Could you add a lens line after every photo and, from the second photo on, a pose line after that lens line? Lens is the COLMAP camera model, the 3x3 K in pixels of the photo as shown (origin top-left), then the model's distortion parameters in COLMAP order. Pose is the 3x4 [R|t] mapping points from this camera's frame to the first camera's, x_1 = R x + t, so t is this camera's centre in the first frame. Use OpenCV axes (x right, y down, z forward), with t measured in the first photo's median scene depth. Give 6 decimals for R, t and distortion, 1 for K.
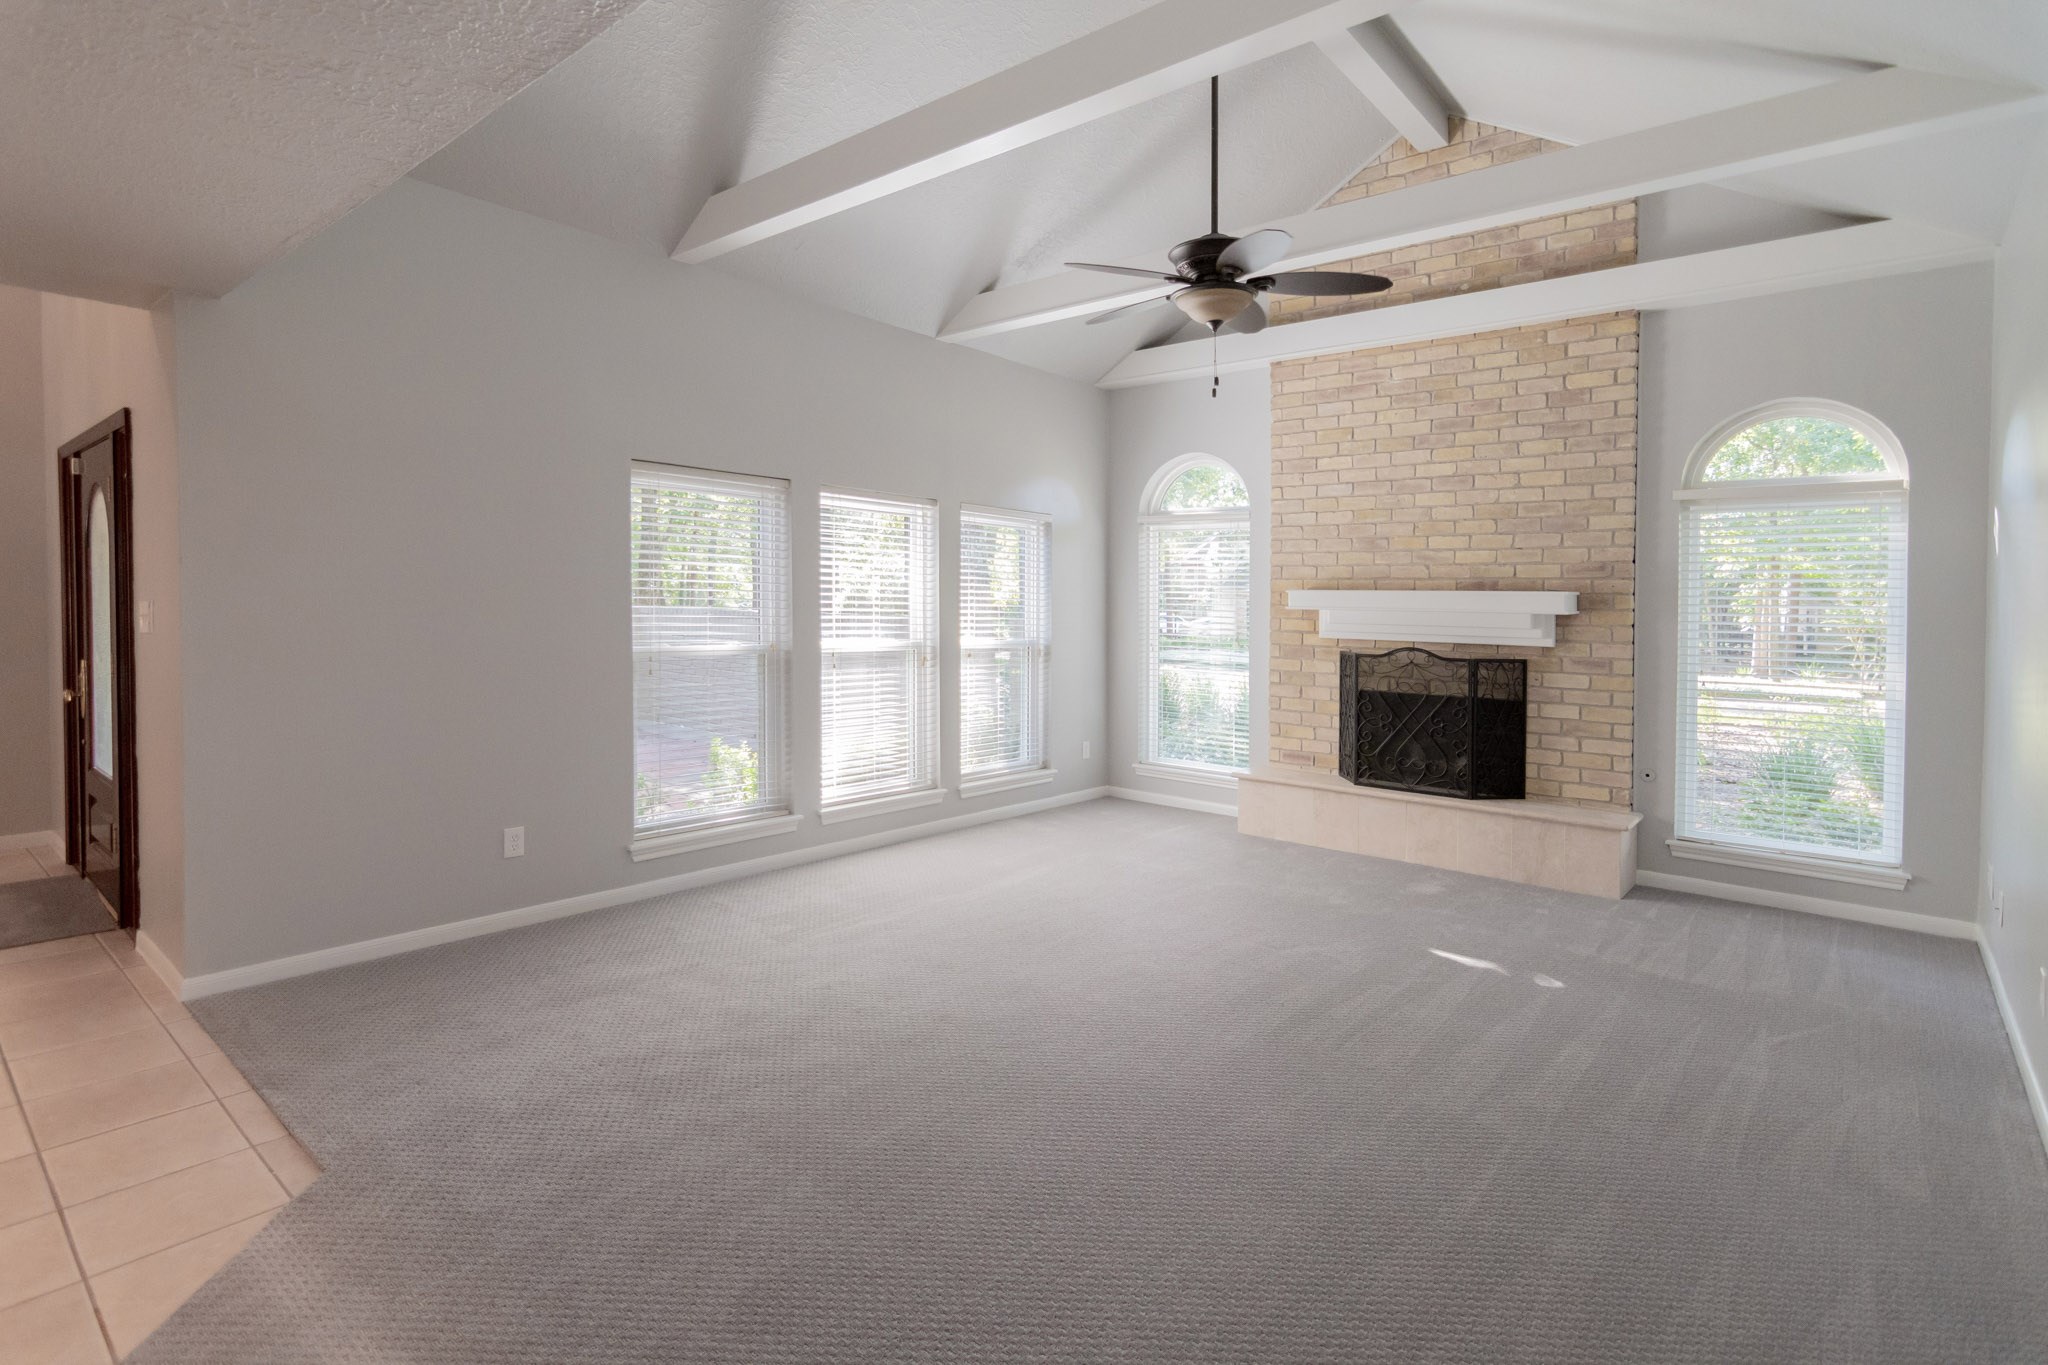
lens RADIAL K [[1010.6, 0, 1016.1], [0, 1010.6, 627.6], [0, 0, 1]] dist [-0.001178, 0.000500]
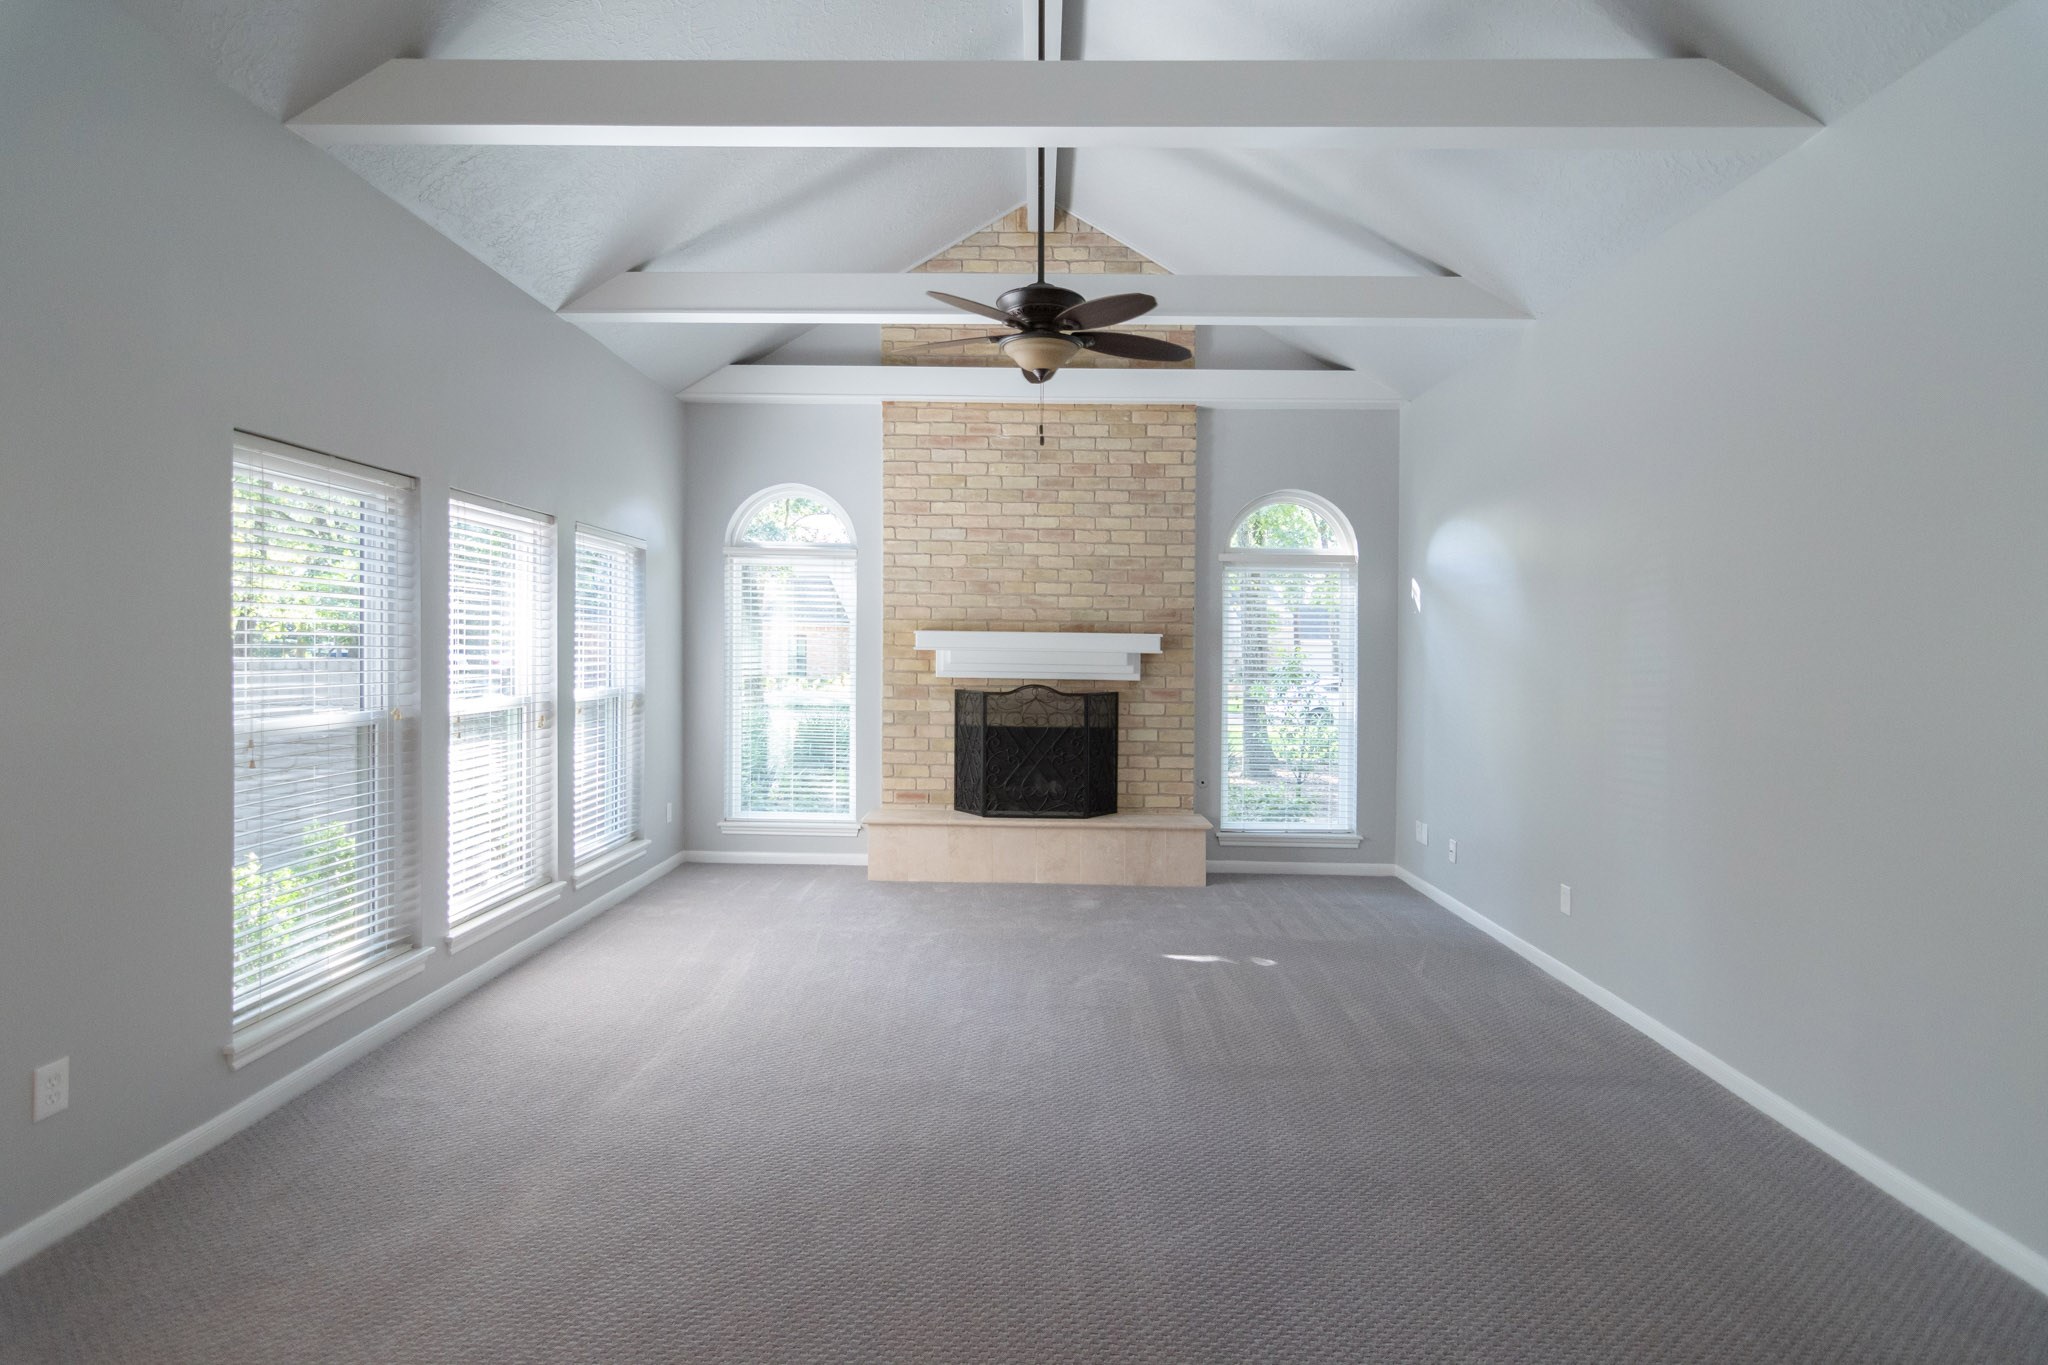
lens RADIAL K [[1034.2, 0, 987.8], [0, 1034.2, 641.3], [0, 0, 1]] dist [0.000428, 0.000484]
pose [[0.776131, -0.006261, 0.630541, -0.353806], [0.014972, 0.999852, -0.008501, -0.018405], [-0.630394, 0.016039, 0.776110, 0.171062]]
